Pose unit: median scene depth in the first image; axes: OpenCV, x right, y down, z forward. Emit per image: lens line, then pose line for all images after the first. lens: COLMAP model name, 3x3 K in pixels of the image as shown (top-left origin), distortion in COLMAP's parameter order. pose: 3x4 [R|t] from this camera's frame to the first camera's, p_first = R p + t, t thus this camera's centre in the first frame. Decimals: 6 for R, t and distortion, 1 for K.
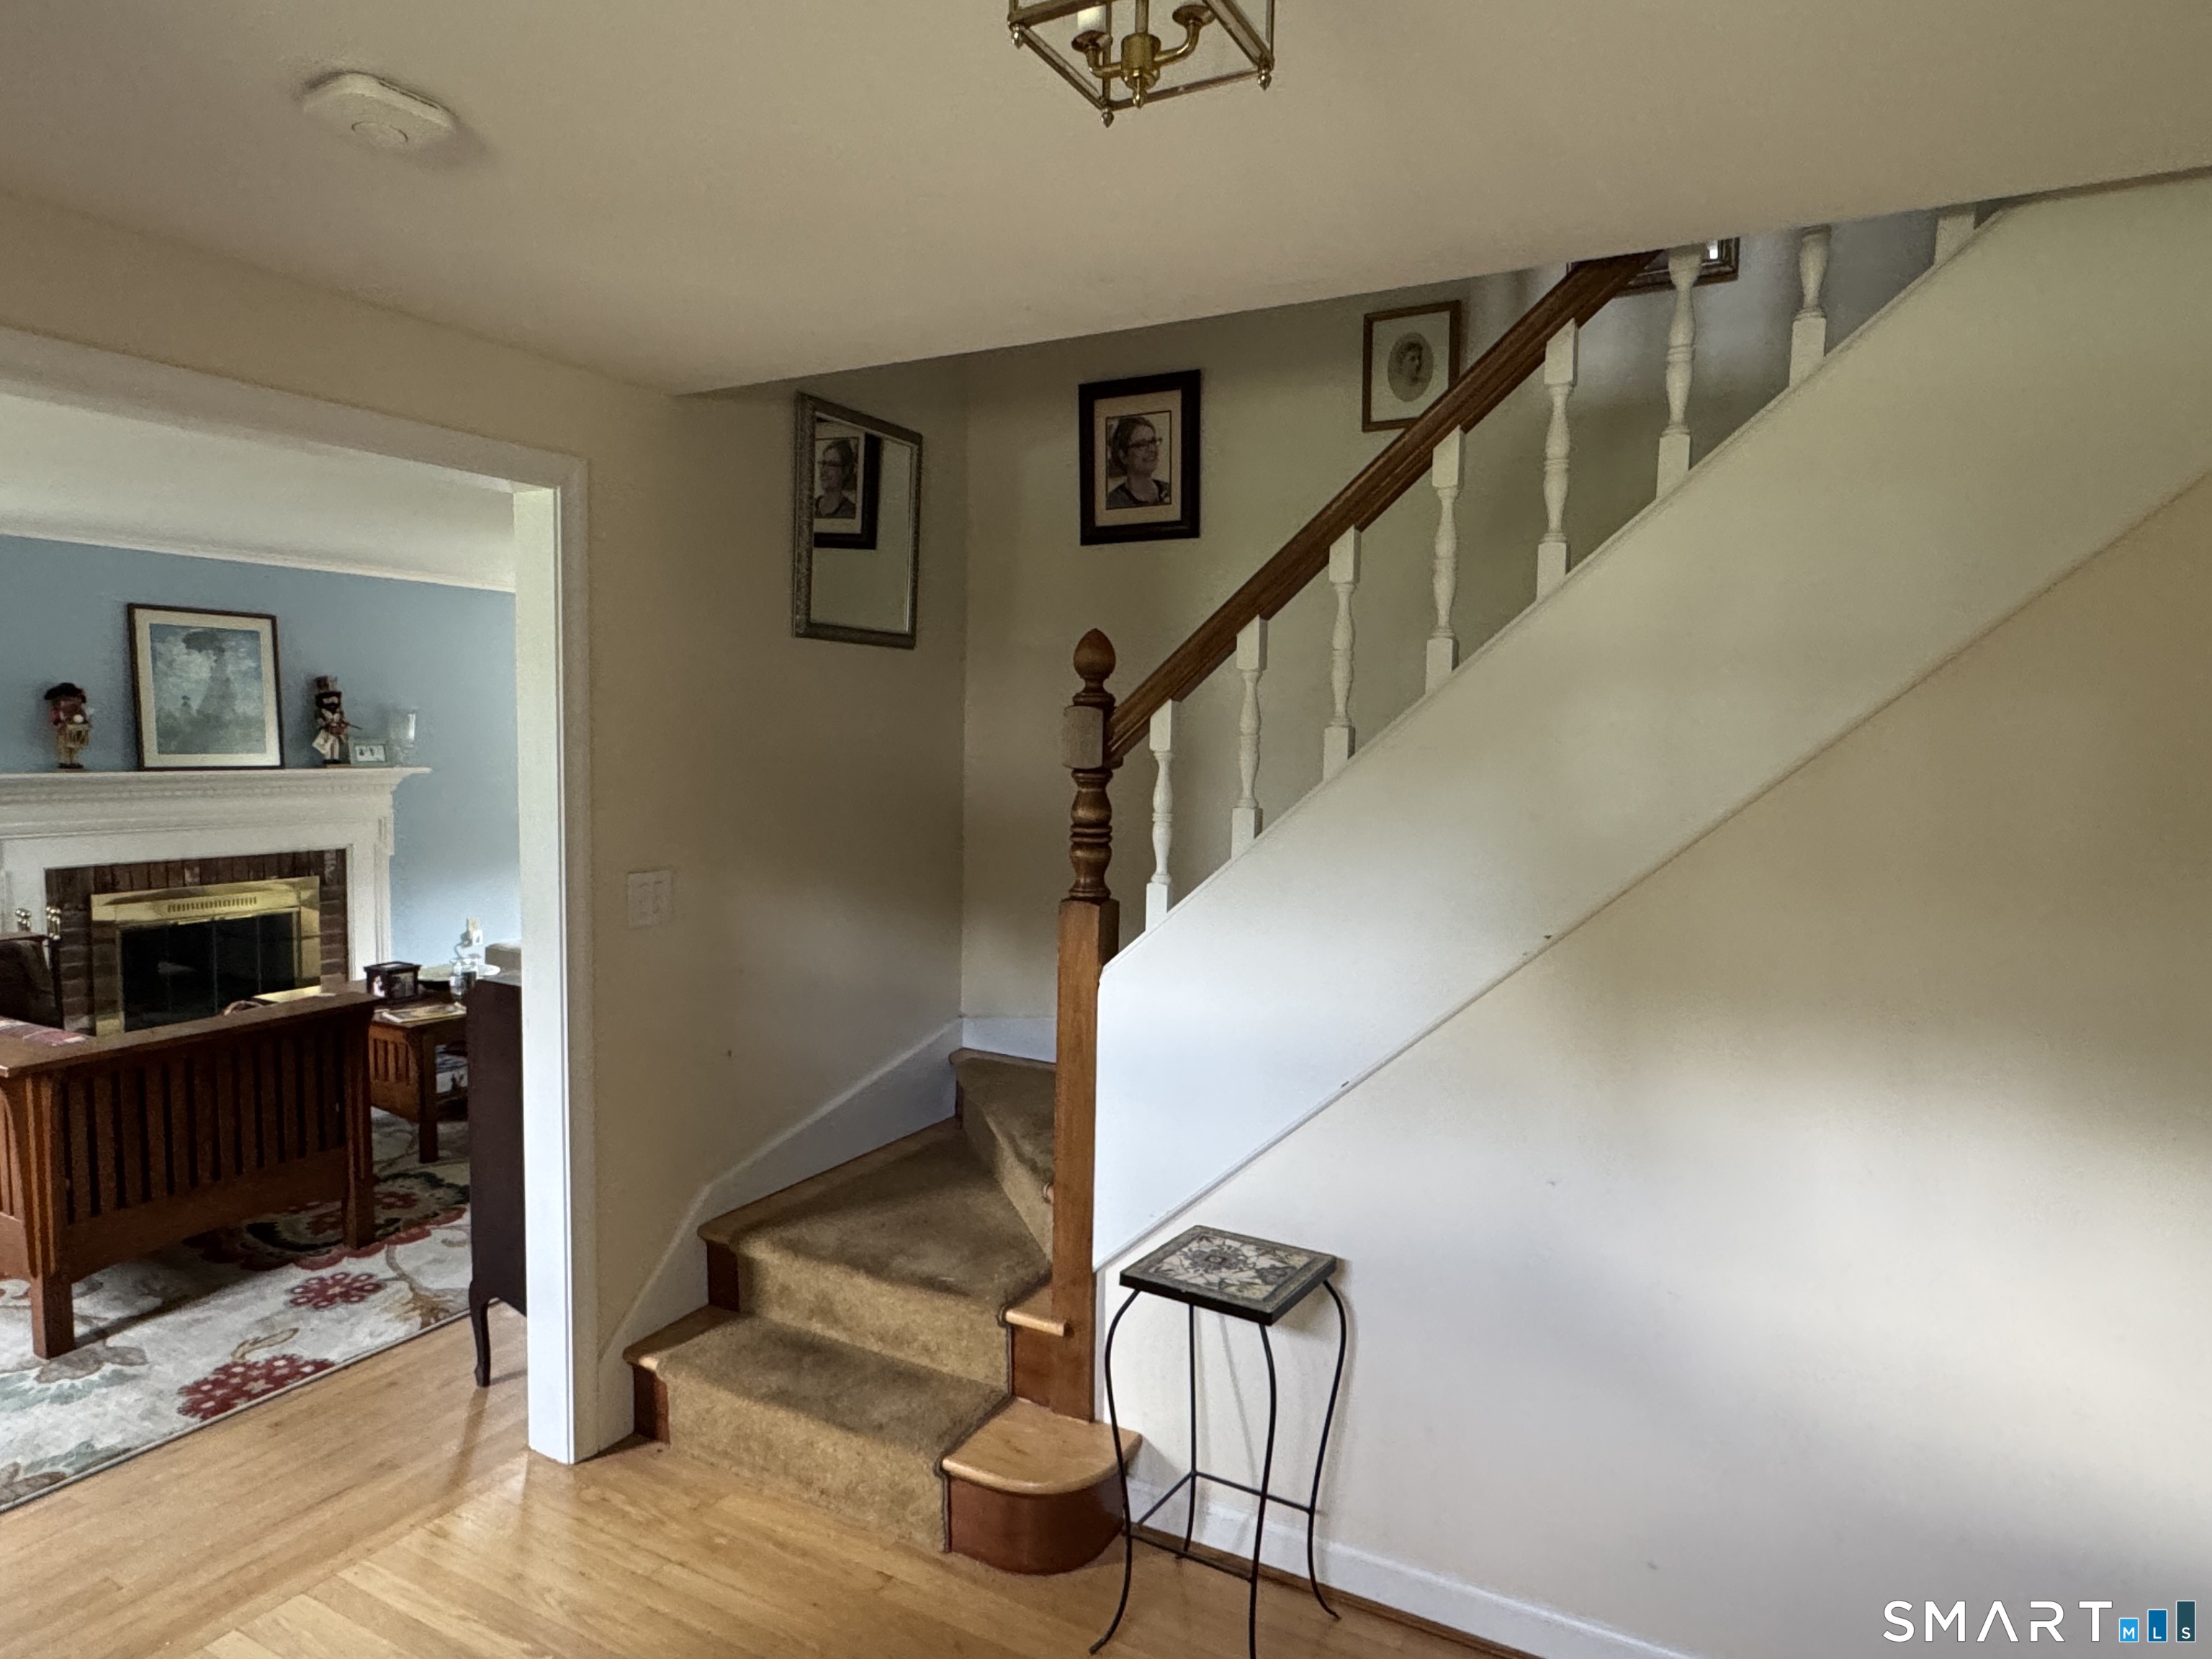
lens RADIAL K [[1326.4, 0, 1106.0], [0, 1326.4, 829.5], [0, 0, 1]] dist [0.002573, 0.000078]
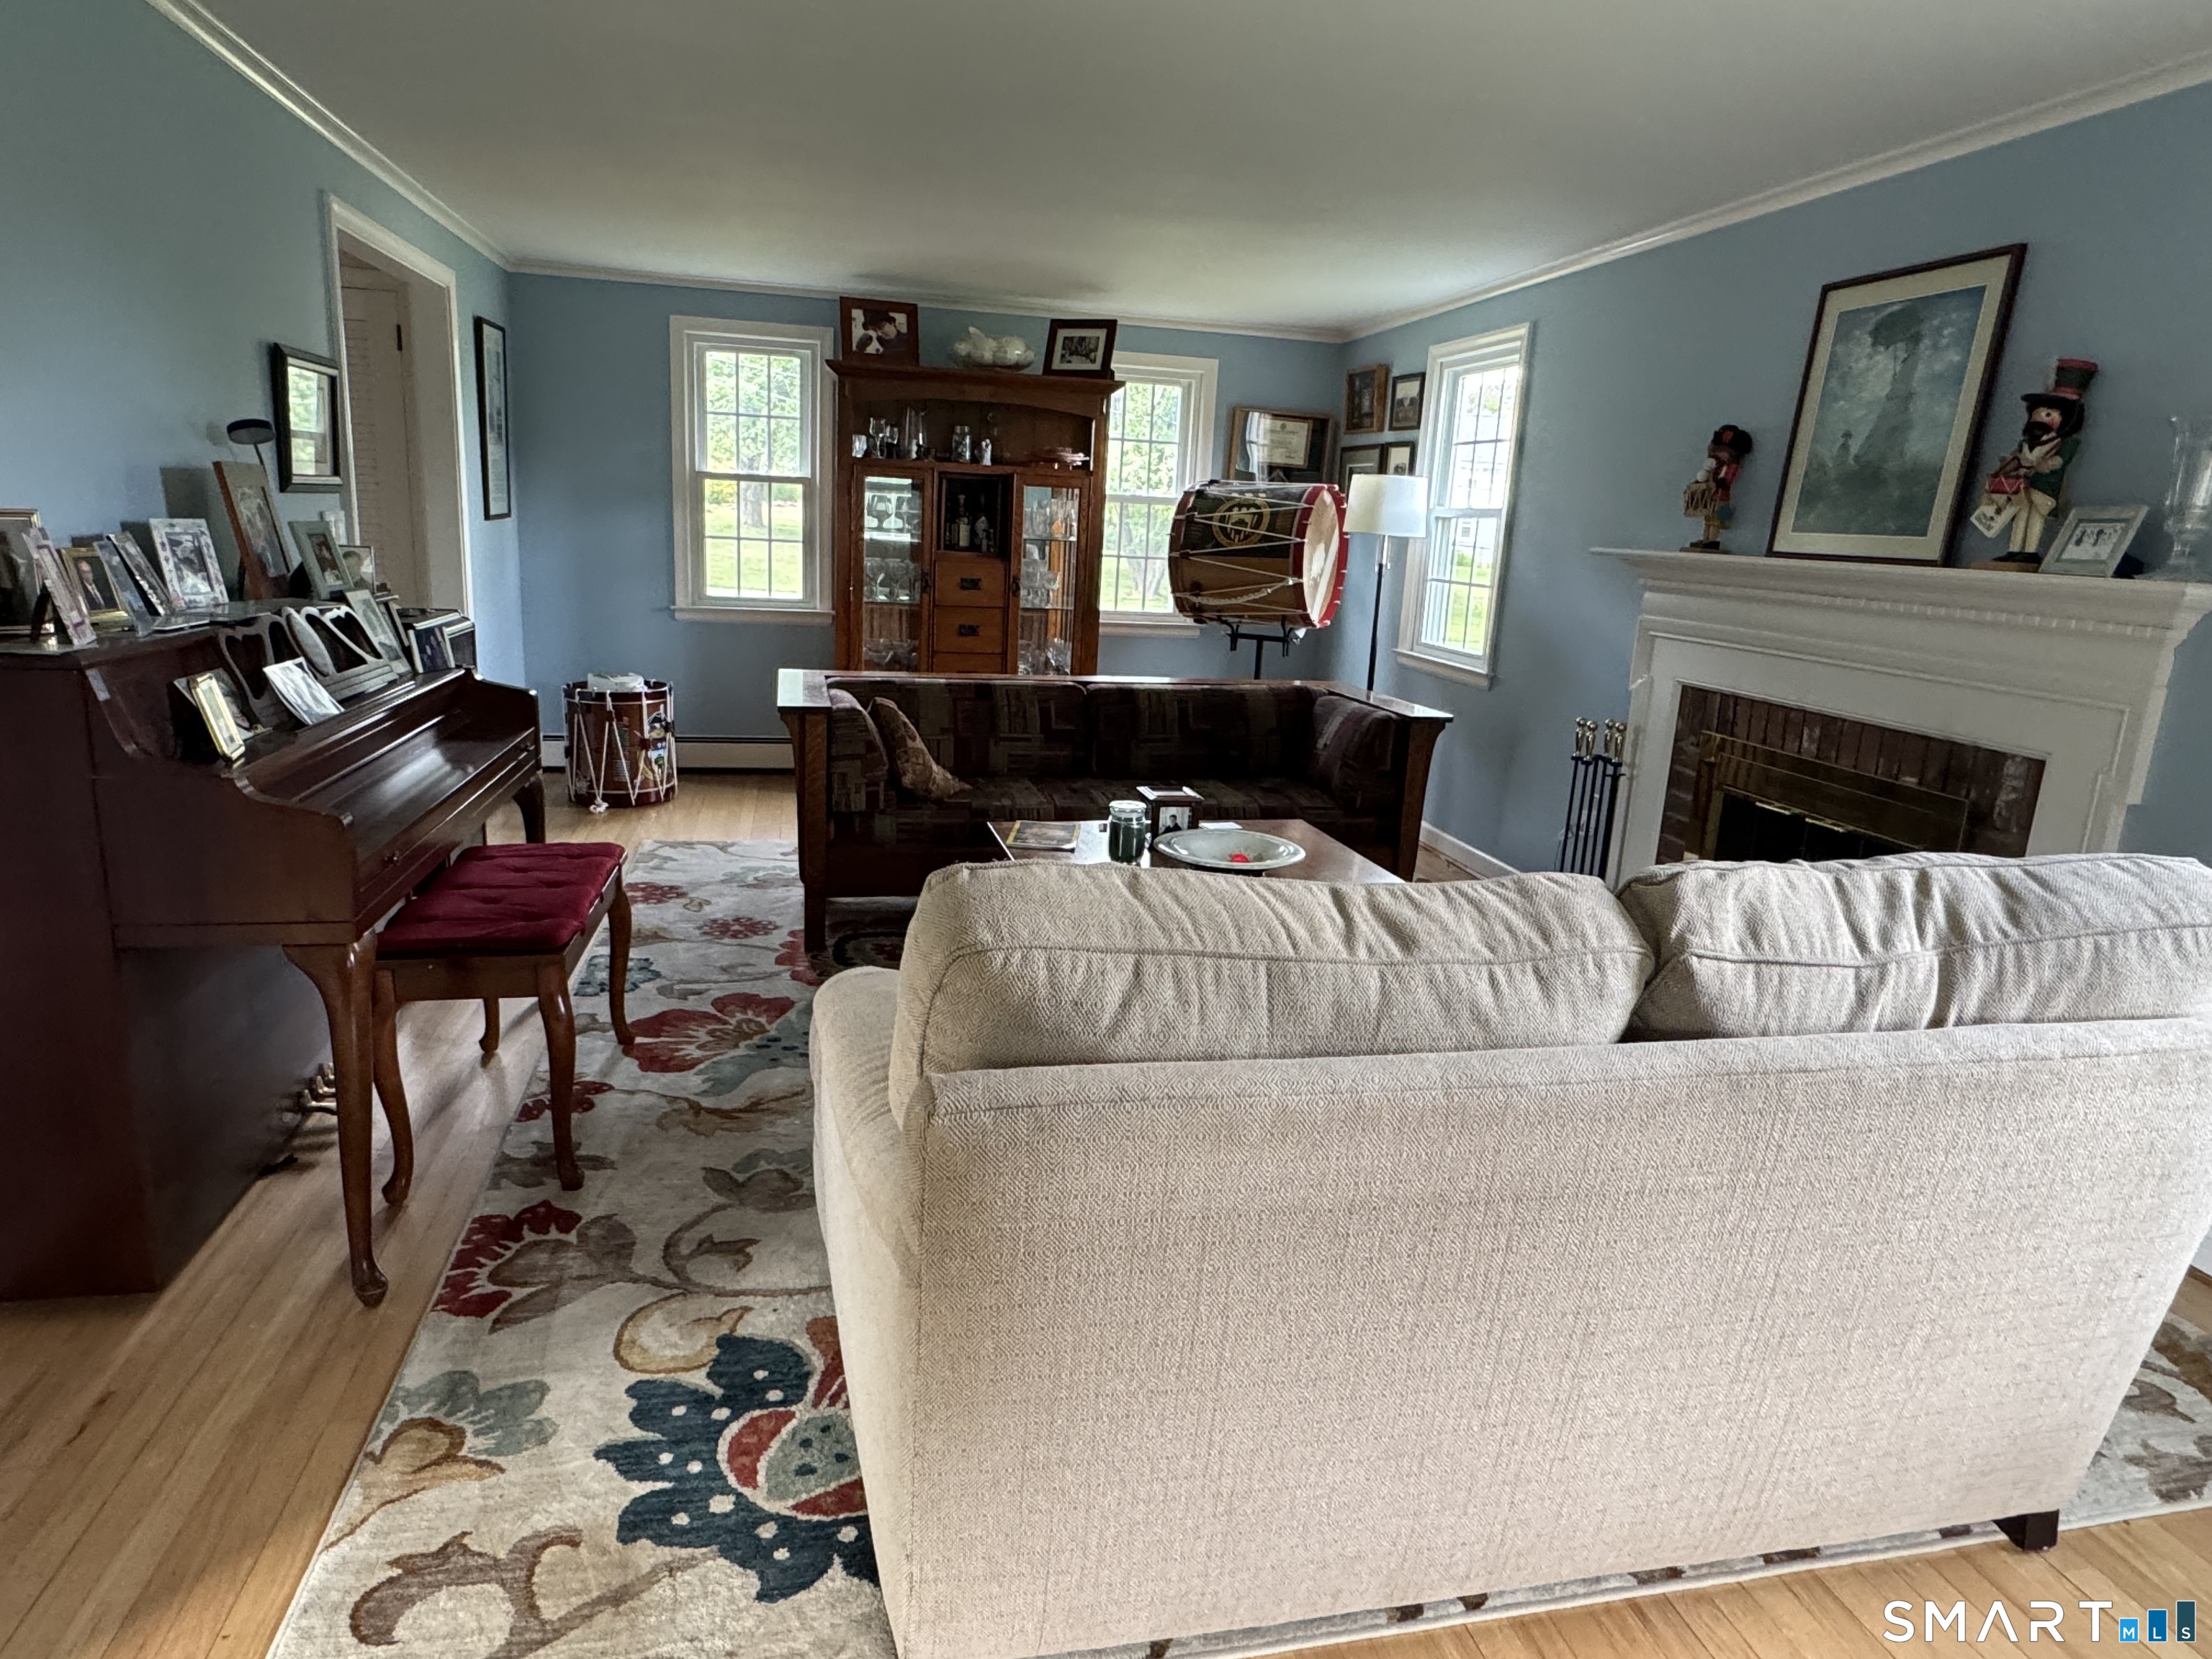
lens RADIAL K [[1326.4, 0, 1106.0], [0, 1326.4, 829.5], [0, 0, 1]] dist [0.002573, 0.000078]
pose [[-0.760661, 0.100373, -0.641342, -0.050399], [-0.104759, 0.956043, 0.273875, -0.058914], [0.640640, 0.275513, -0.716710, 1.260133]]
